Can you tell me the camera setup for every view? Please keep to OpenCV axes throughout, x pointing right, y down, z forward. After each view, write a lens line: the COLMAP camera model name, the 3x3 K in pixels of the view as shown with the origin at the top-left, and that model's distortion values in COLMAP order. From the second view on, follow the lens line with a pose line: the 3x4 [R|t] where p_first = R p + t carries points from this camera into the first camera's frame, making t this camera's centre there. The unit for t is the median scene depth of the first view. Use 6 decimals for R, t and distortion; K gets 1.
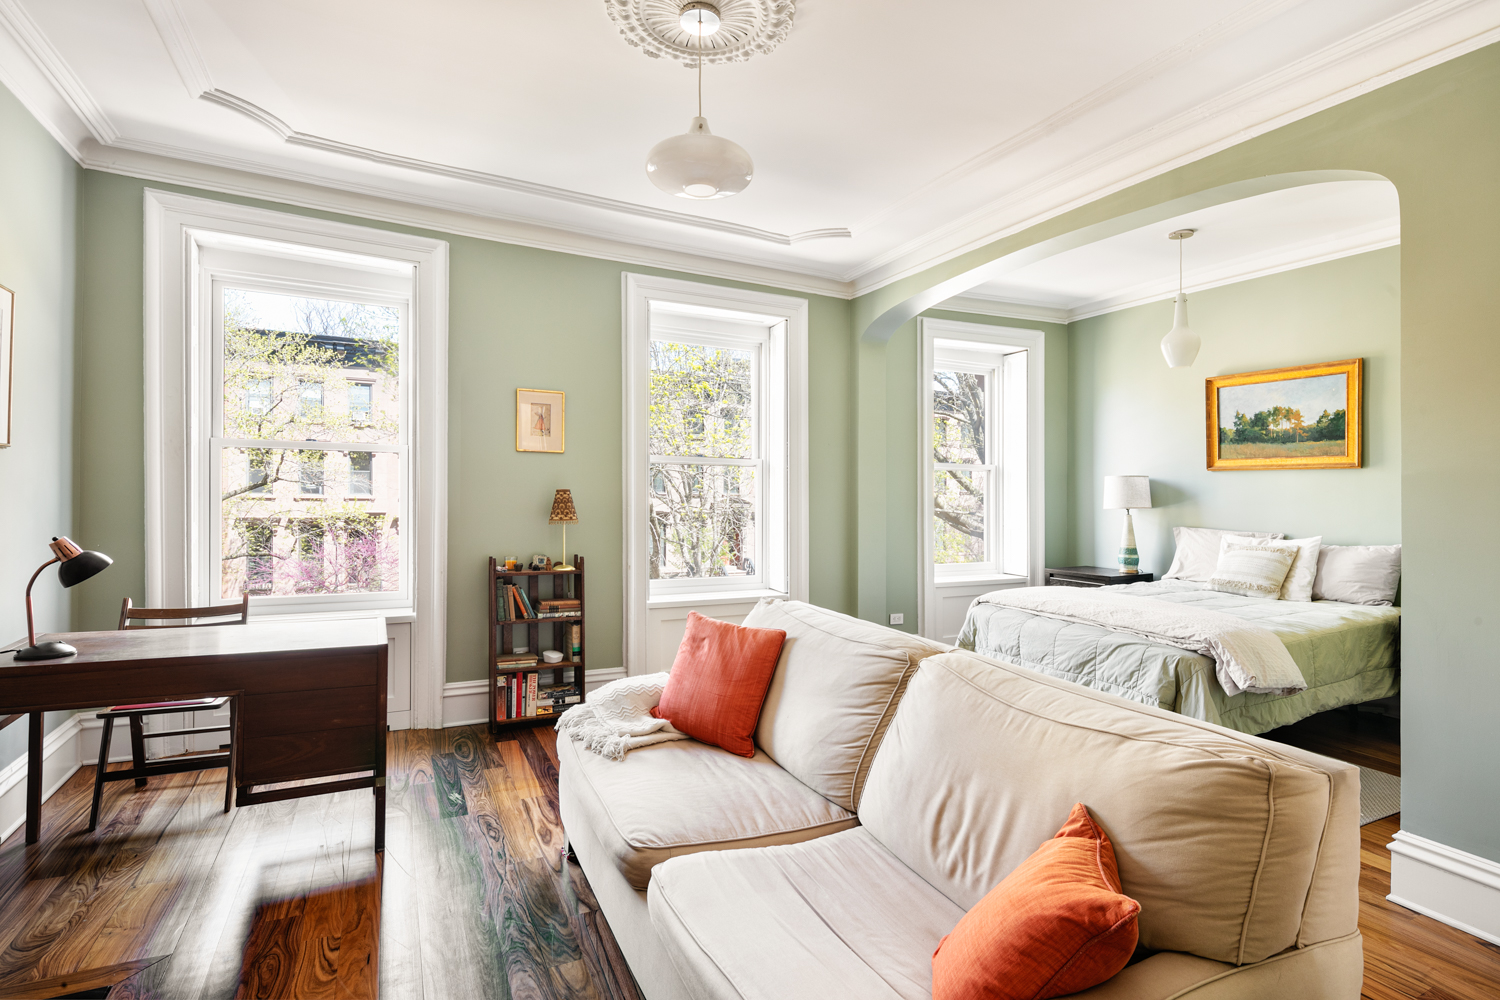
lens RADIAL K [[739.1, 0, 752.3], [0, 739.1, 493.1], [0, 0, 1]] dist [0.002147, -0.001121]
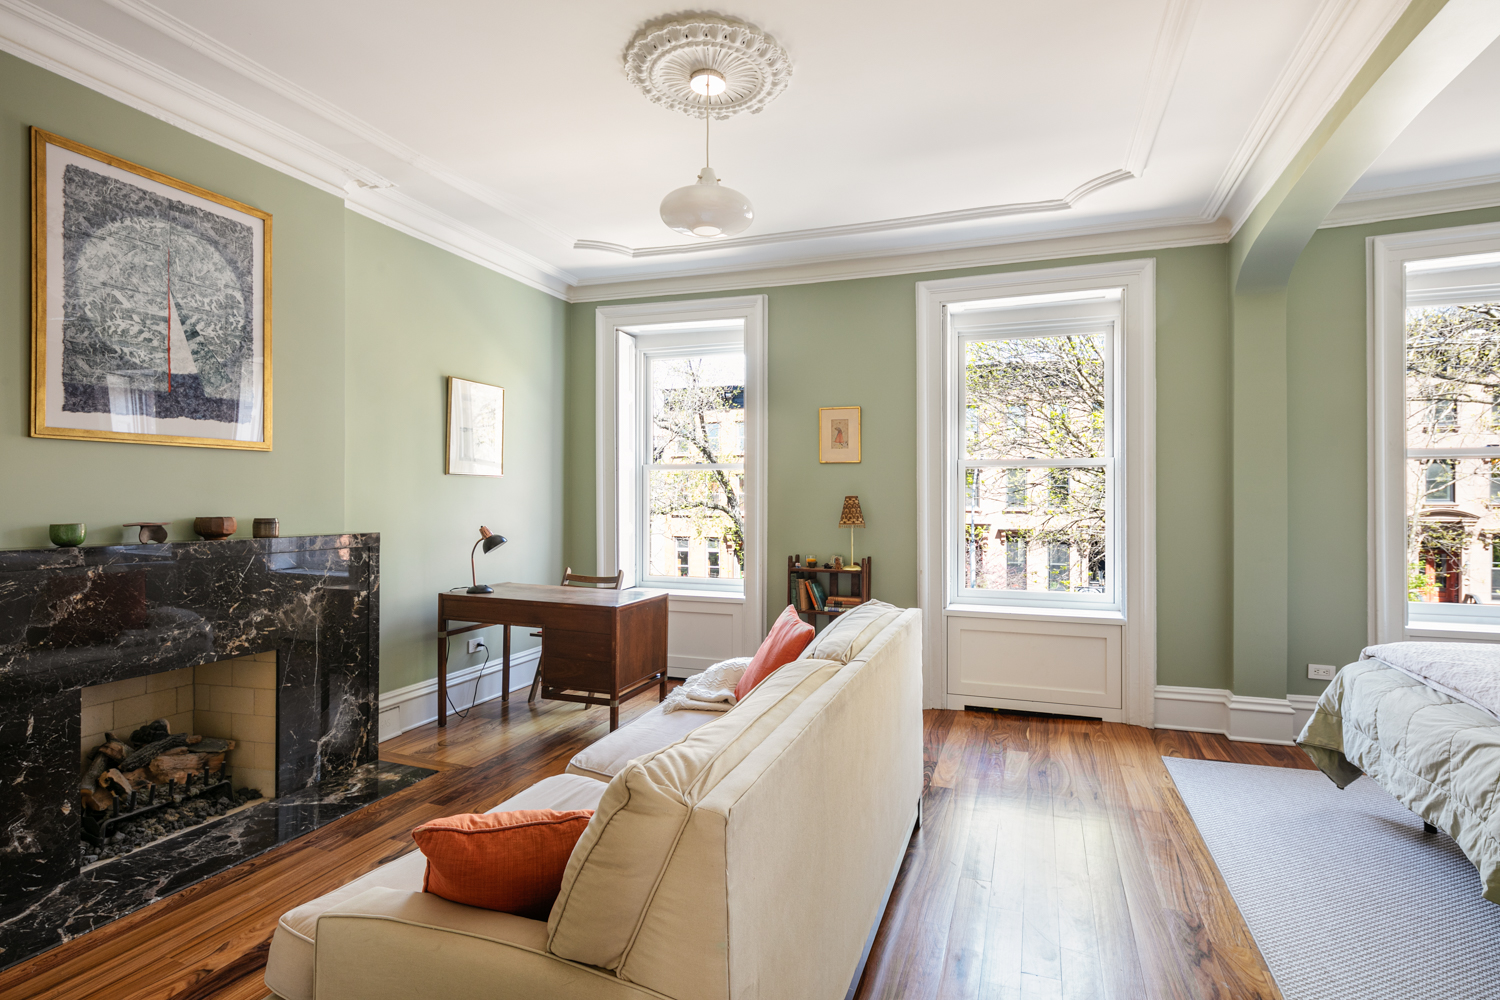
lens RADIAL K [[739.1, 0, 751.5], [0, 739.1, 503.7], [0, 0, 1]] dist [0.002147, -0.001121]
pose [[0.678192, -0.009617, -0.734822, 0.450846], [0.006952, 0.999954, -0.006671, 0.012593], [0.734852, -0.000584, 0.678227, 0.150332]]
